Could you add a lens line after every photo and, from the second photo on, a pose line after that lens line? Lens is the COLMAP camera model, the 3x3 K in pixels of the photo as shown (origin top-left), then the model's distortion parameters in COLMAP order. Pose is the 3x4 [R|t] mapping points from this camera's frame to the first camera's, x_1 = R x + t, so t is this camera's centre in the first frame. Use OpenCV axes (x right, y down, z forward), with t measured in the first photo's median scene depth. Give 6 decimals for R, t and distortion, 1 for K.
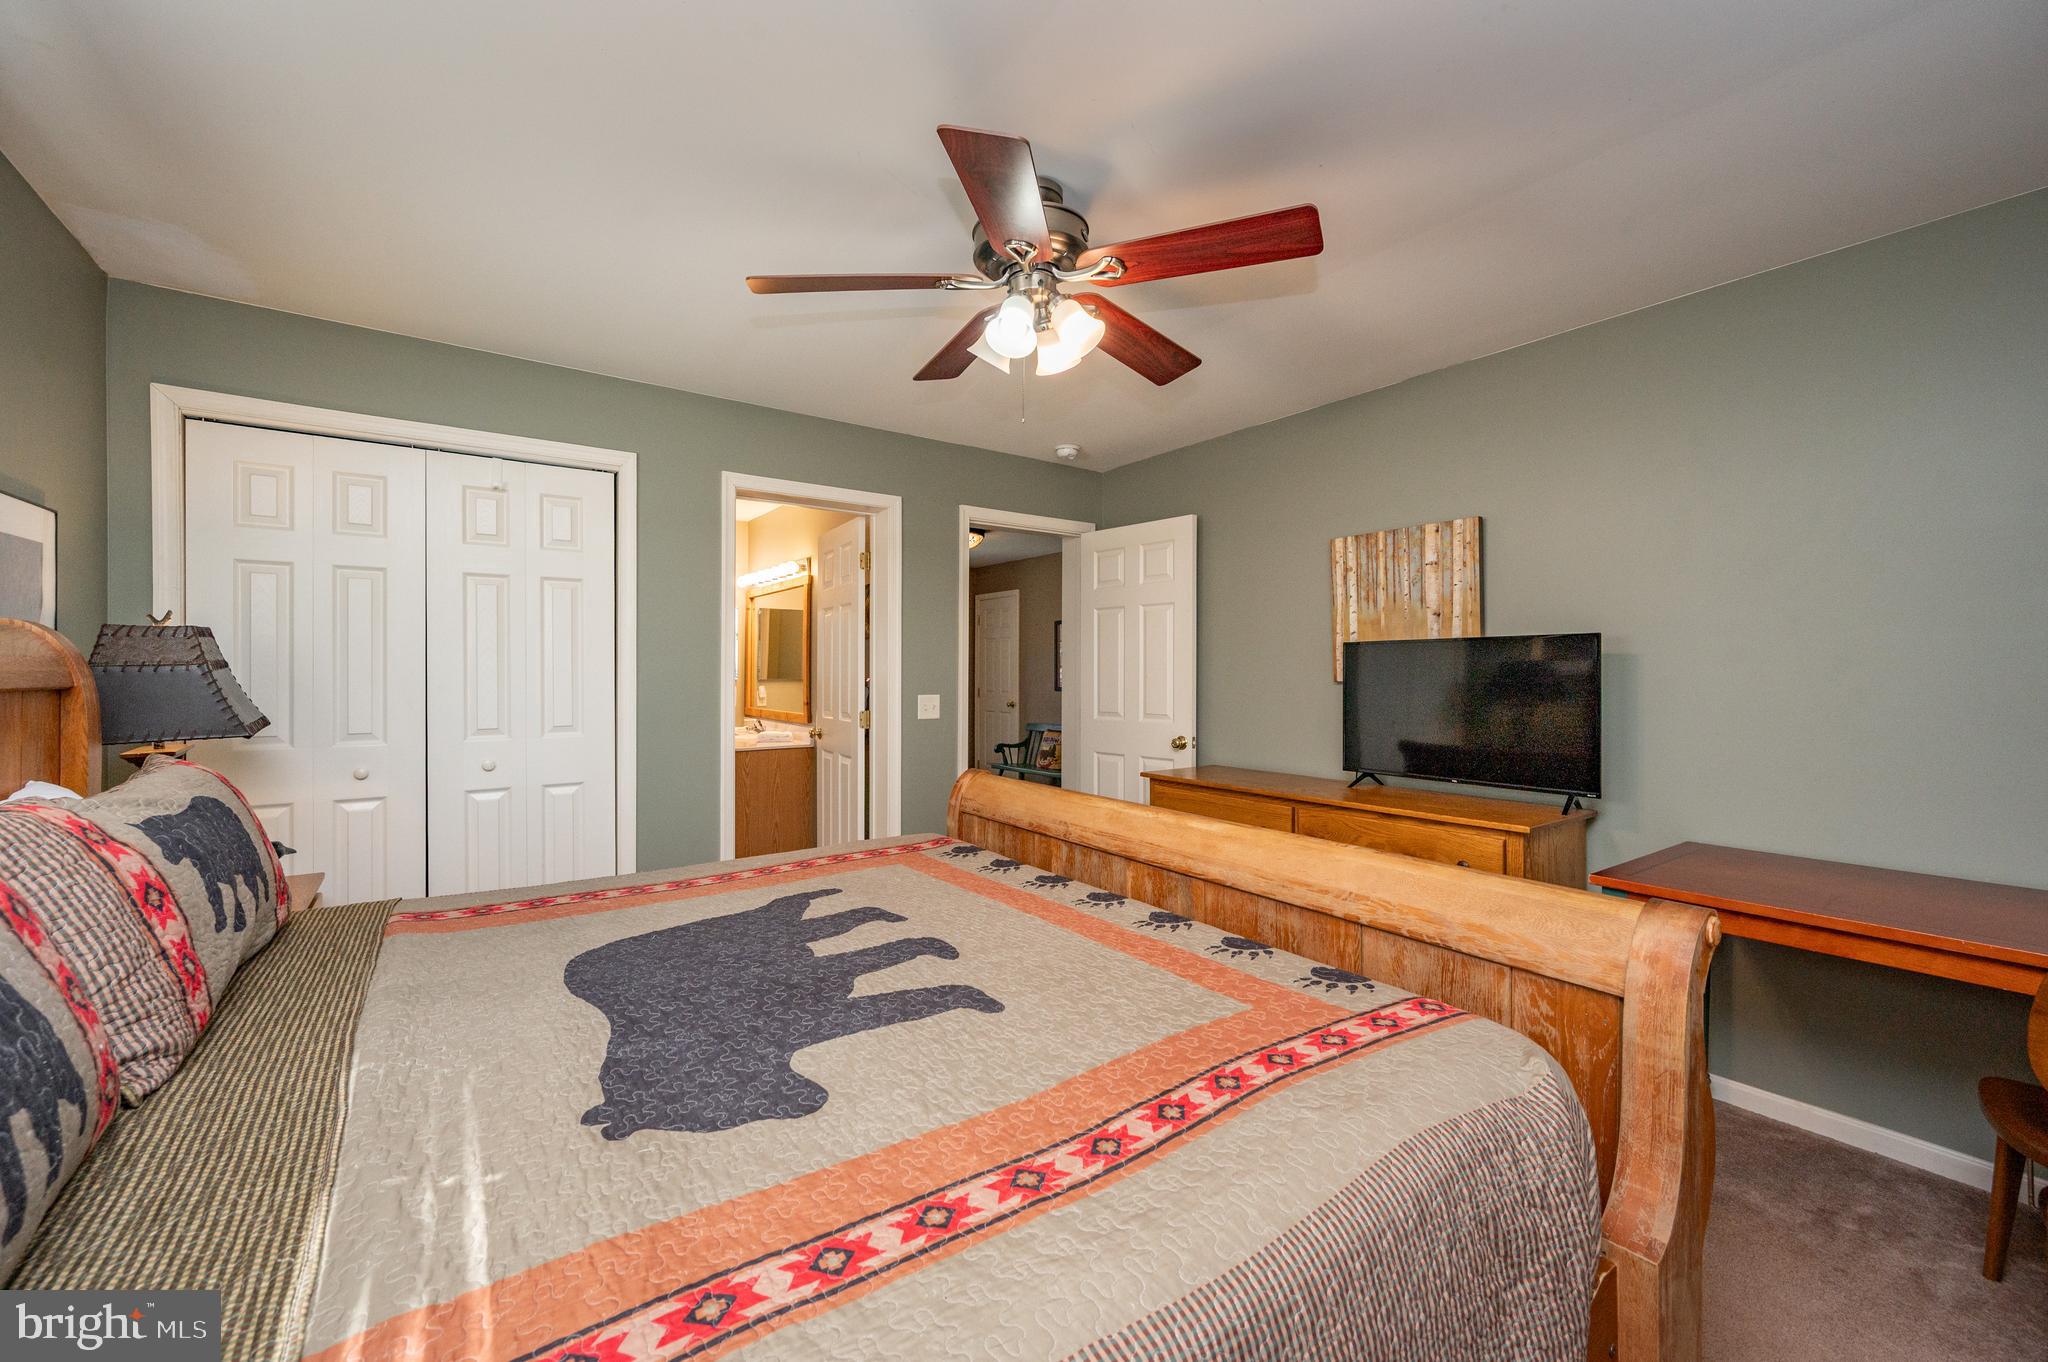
lens RADIAL K [[817.5, 0, 1014.5], [0, 817.5, 668.4], [0, 0, 1]] dist [0.000457, -0.000333]
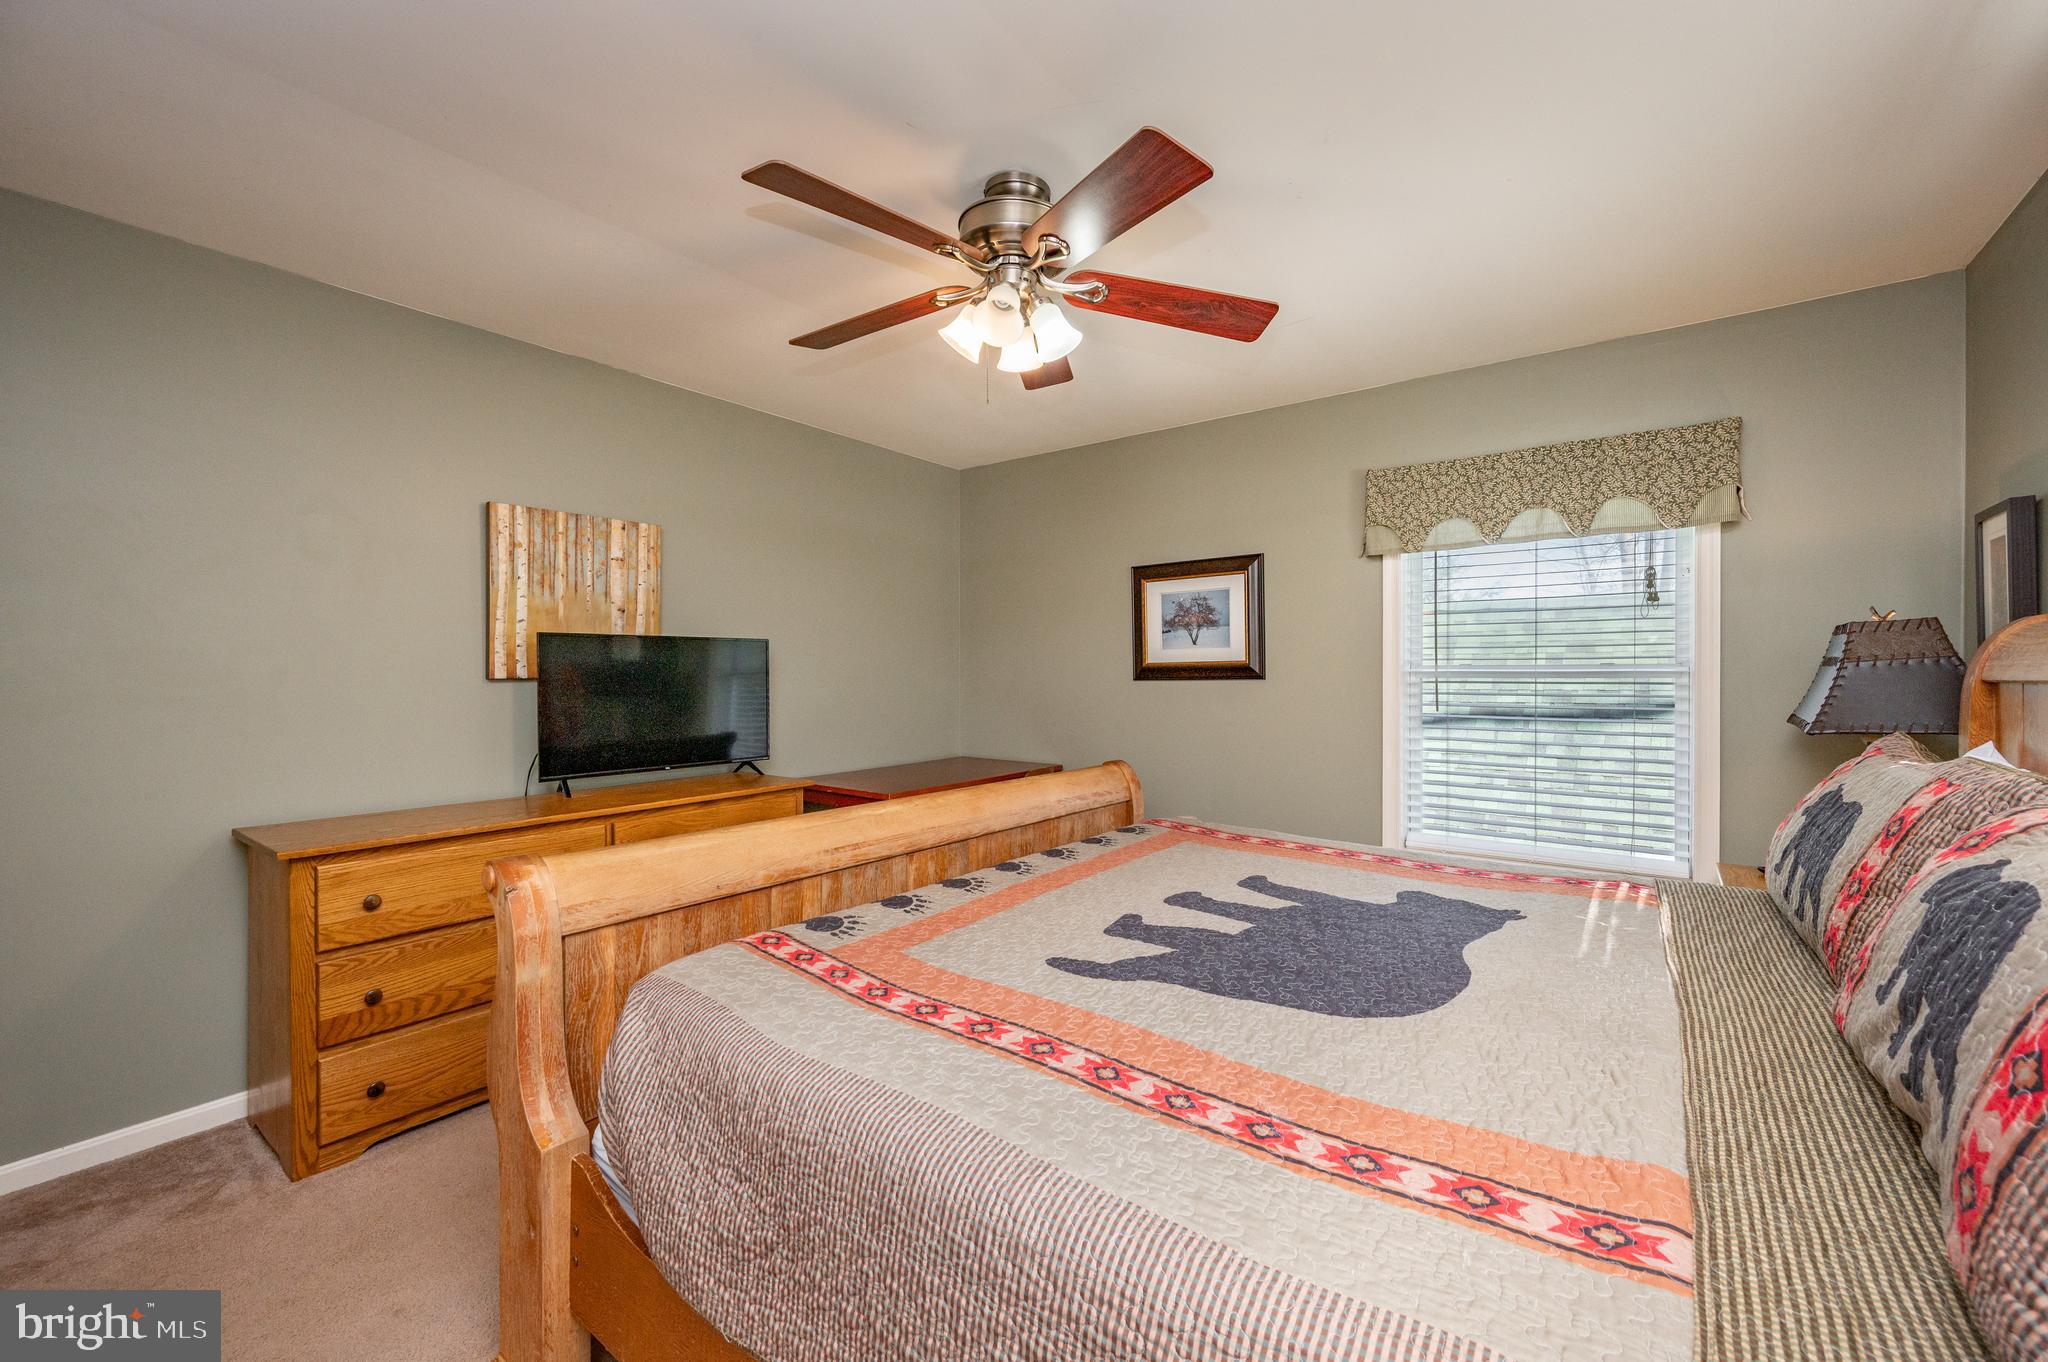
lens RADIAL K [[817.5, 0, 1017.2], [0, 817.5, 698.9], [0, 0, 1]] dist [0.000457, -0.000333]
pose [[-0.303285, -0.035294, 0.952246, -0.623027], [-0.004880, 0.999358, 0.035486, 0.005430], [-0.952887, 0.006115, -0.303263, 0.863135]]
